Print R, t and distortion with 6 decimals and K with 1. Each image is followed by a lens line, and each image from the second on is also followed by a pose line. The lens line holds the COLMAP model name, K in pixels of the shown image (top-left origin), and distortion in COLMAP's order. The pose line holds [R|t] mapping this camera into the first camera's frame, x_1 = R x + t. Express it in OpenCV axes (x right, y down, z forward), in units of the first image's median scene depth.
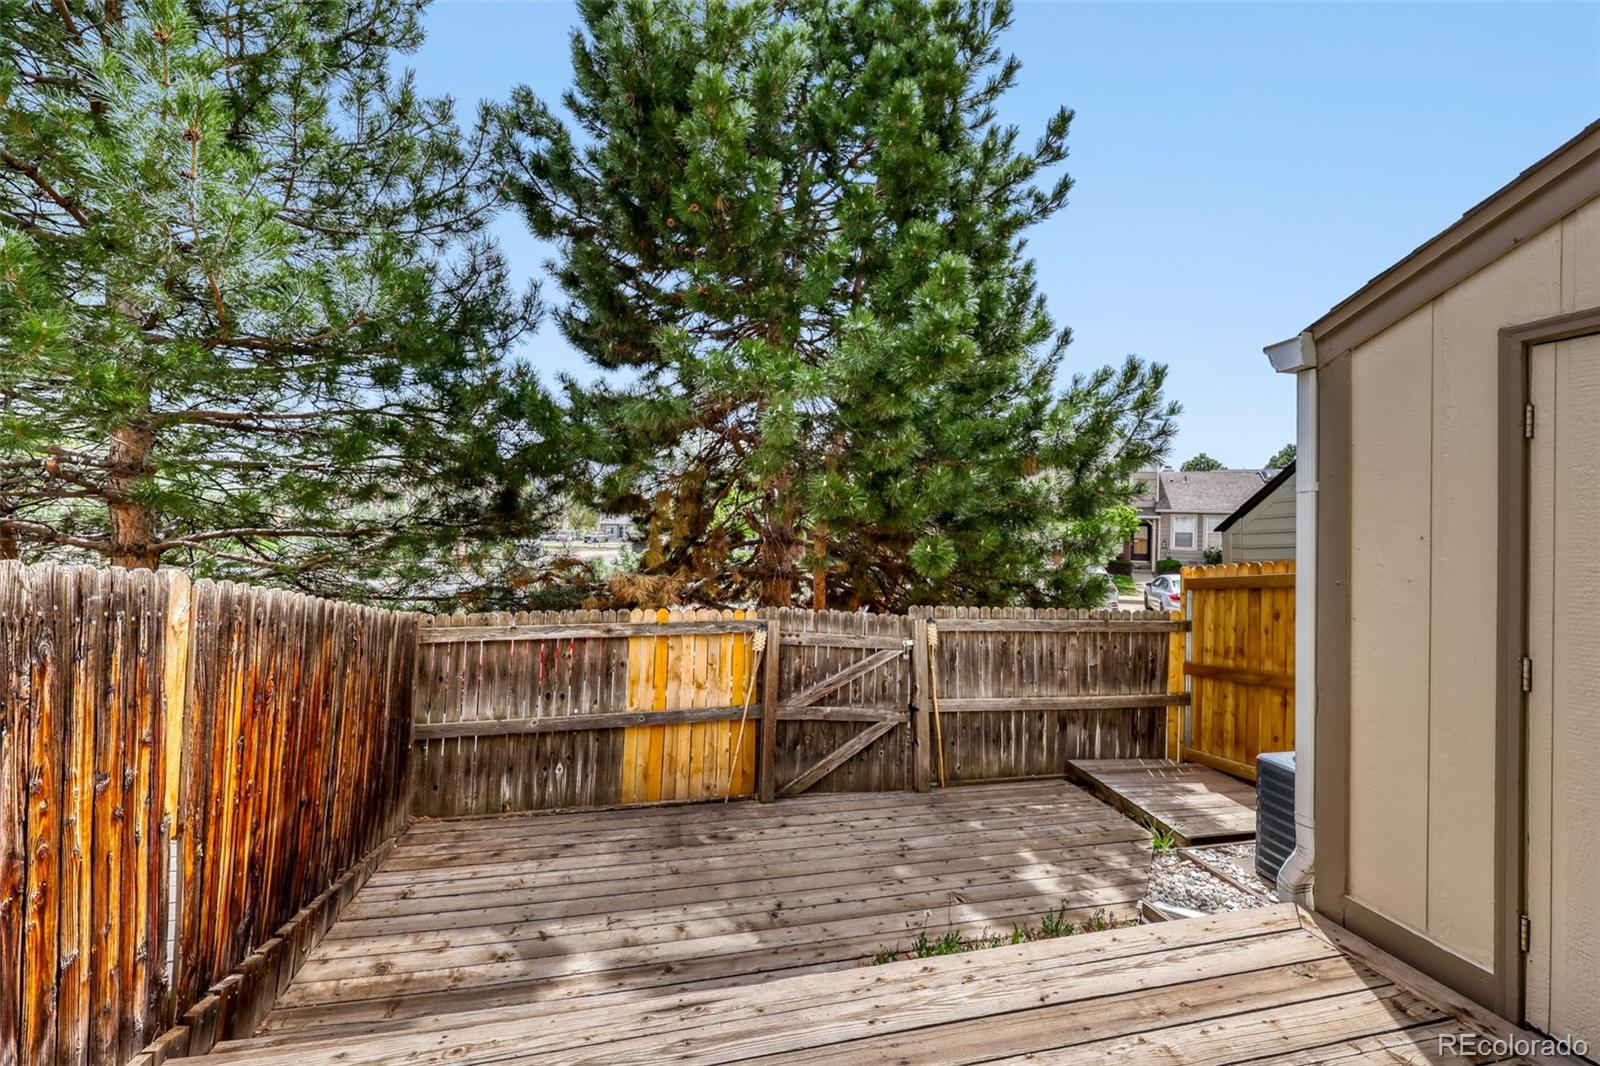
lens RADIAL K [[648.1, 0, 812.2], [0, 648.1, 492.7], [0, 0, 1]] dist [-0.000372, 0.001836]
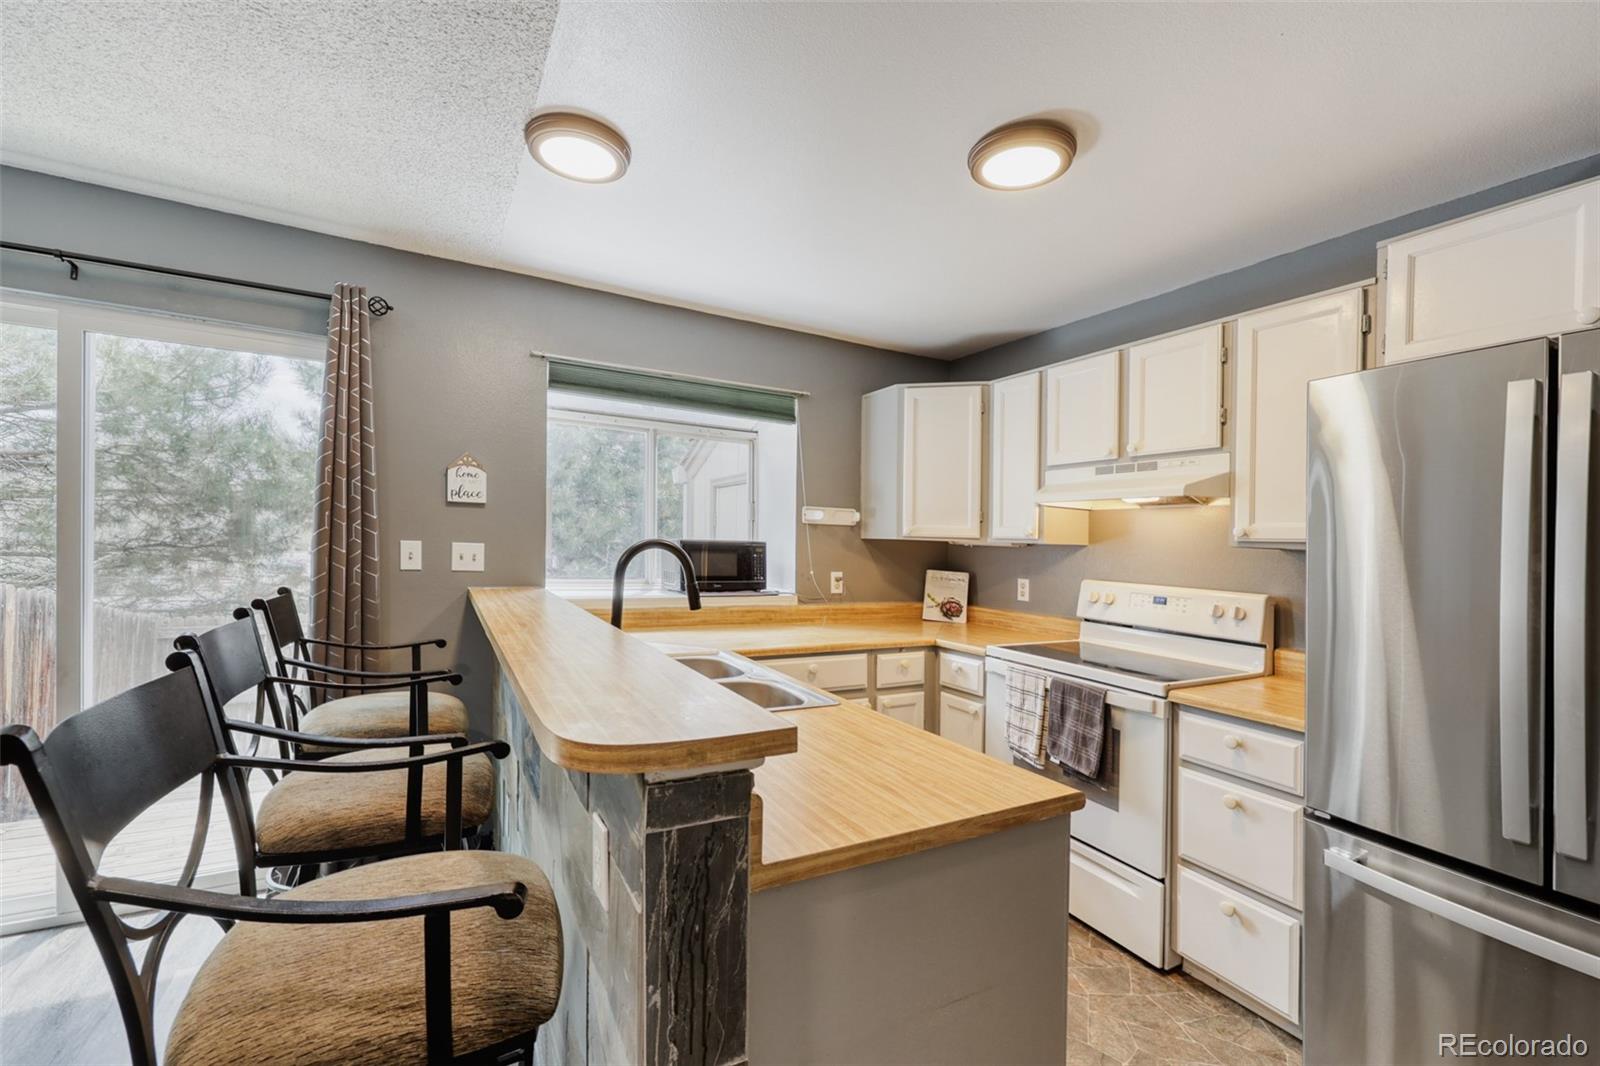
lens RADIAL K [[648.1, 0, 784.6], [0, 648.1, 535.2], [0, 0, 1]] dist [-0.000372, 0.001836]
pose [[0.972271, 0.009016, 0.233681, 0.317439], [-0.019303, 0.998941, 0.041772, -0.059650], [-0.233057, -0.045125, 0.971416, -0.552901]]
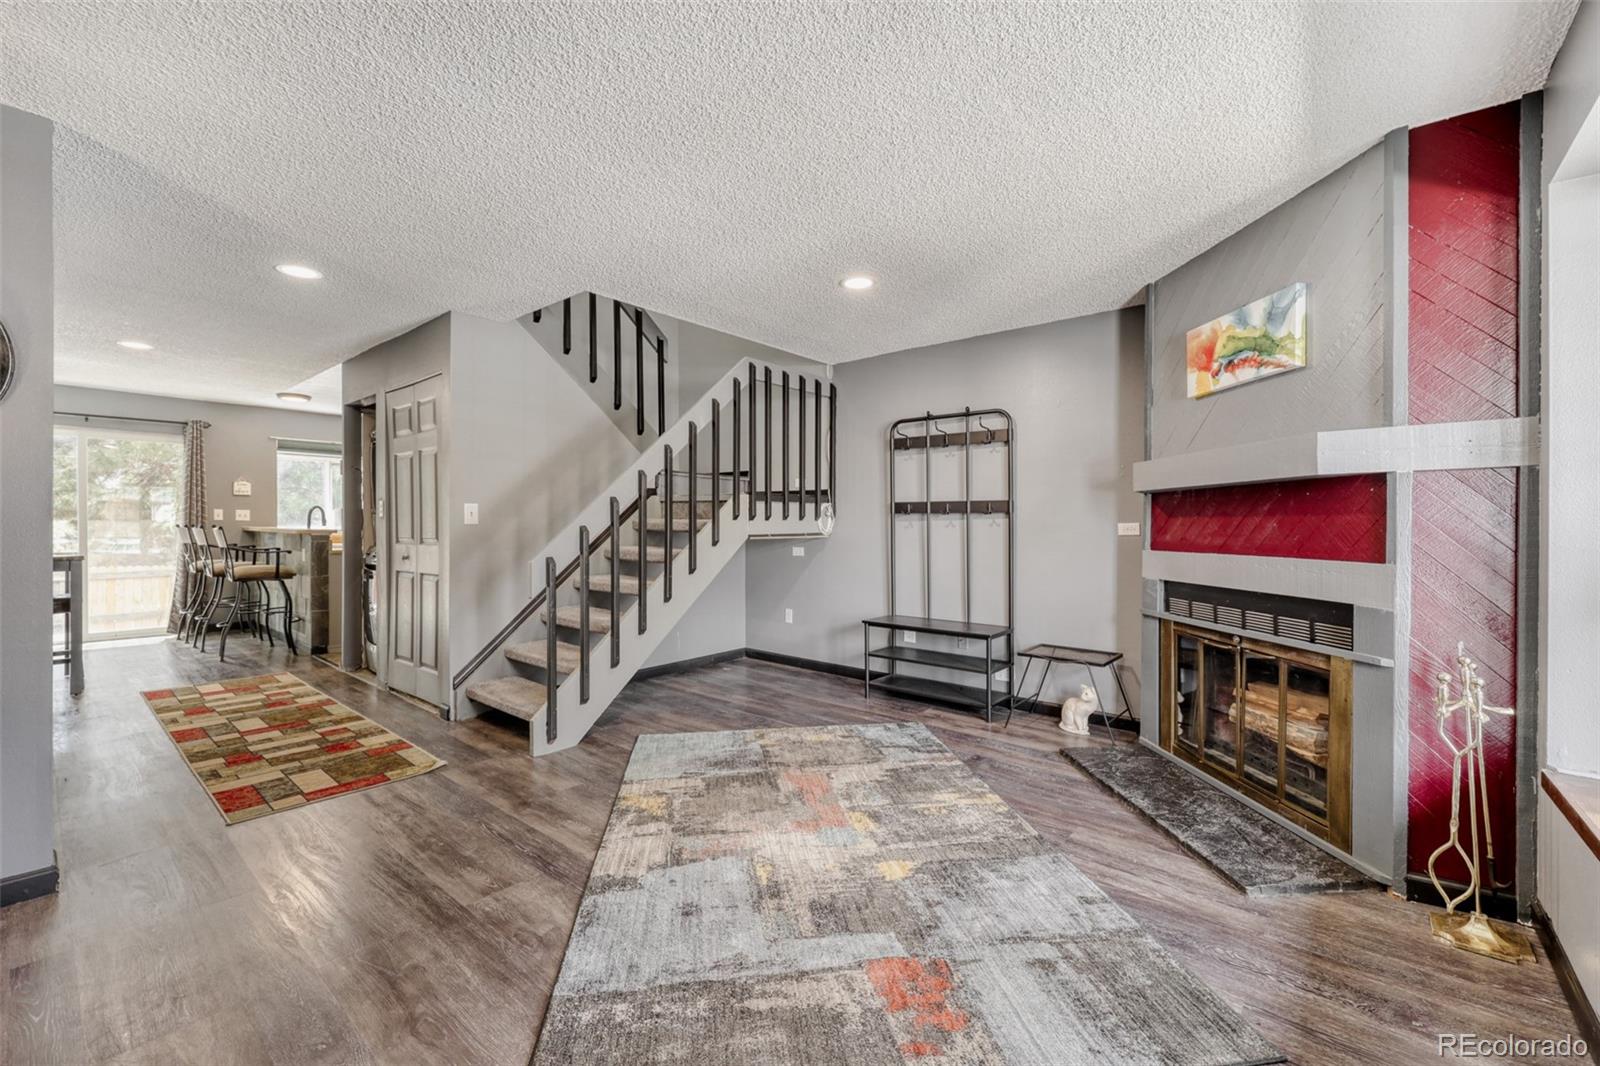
lens RADIAL K [[648.1, 0, 806.5], [0, 648.1, 520.3], [0, 0, 1]] dist [-0.000372, 0.001836]
pose [[0.813407, -0.014182, 0.581522, 0.372986], [-0.013498, 0.998973, 0.043244, -0.084378], [-0.581538, -0.043024, 0.812380, -1.972699]]
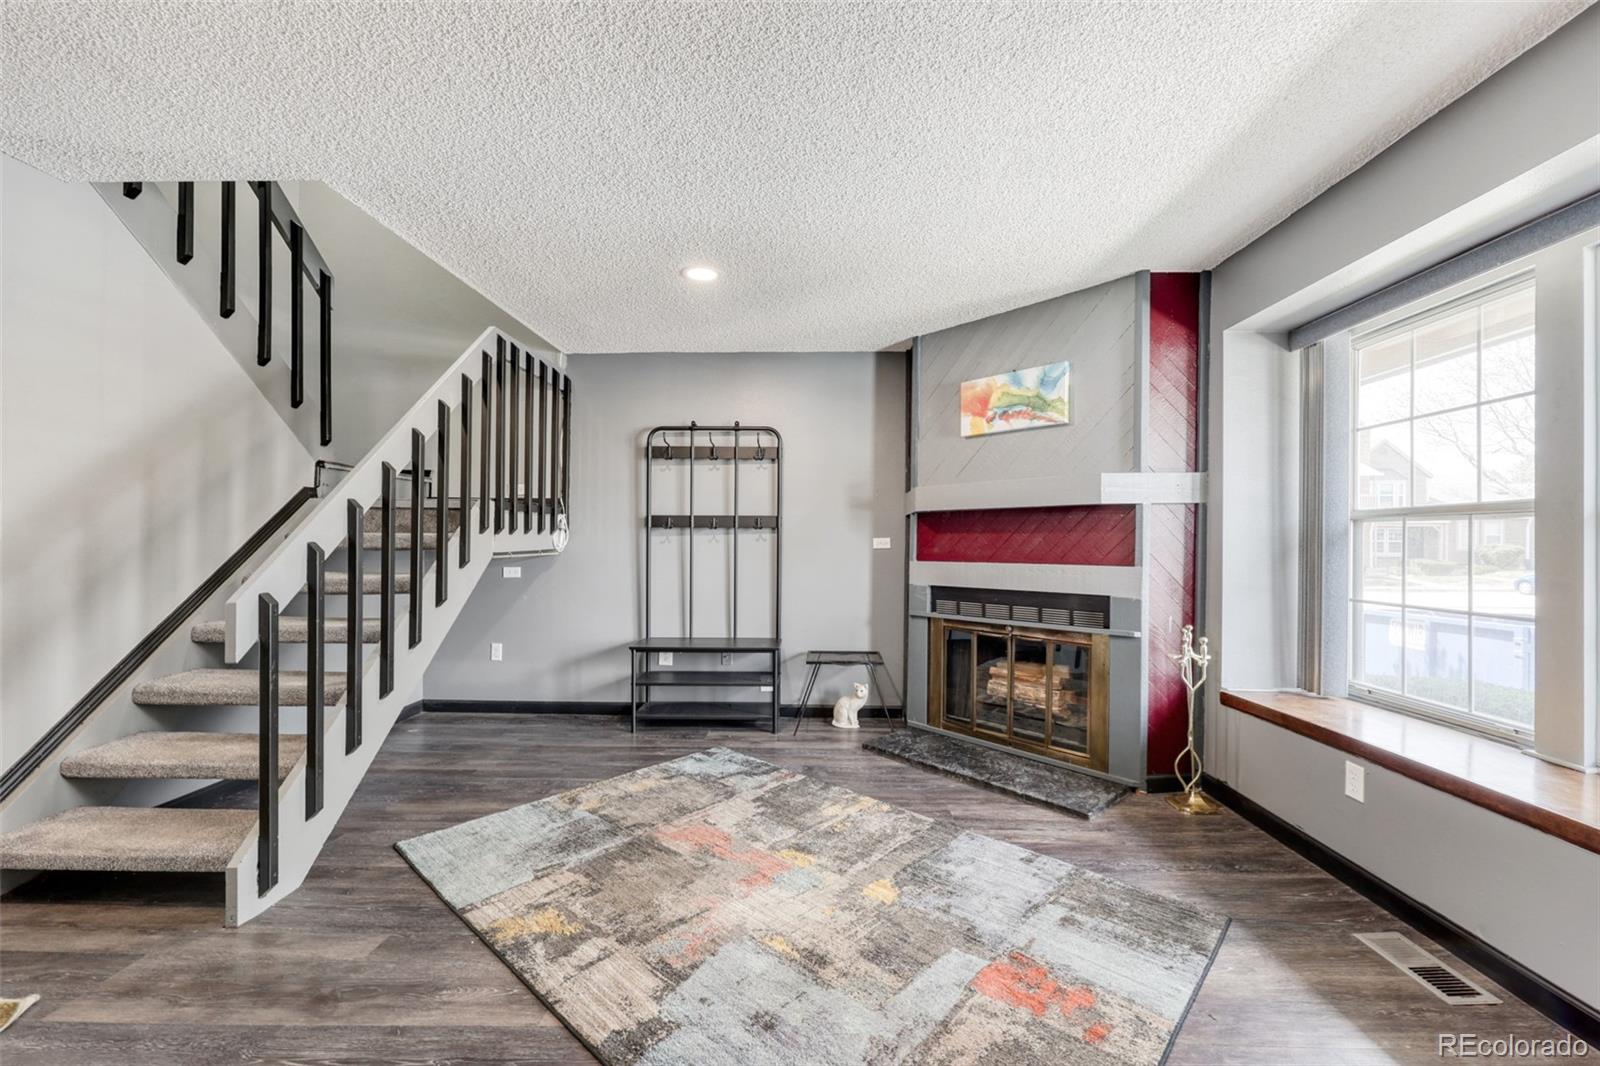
lens RADIAL K [[648.1, 0, 804.3], [0, 648.1, 539.0], [0, 0, 1]] dist [-0.000372, 0.001836]
pose [[0.283514, -0.018280, 0.958794, 0.214175], [-0.041100, 0.998668, 0.031193, -0.073179], [-0.958087, -0.048250, 0.282385, -1.650669]]
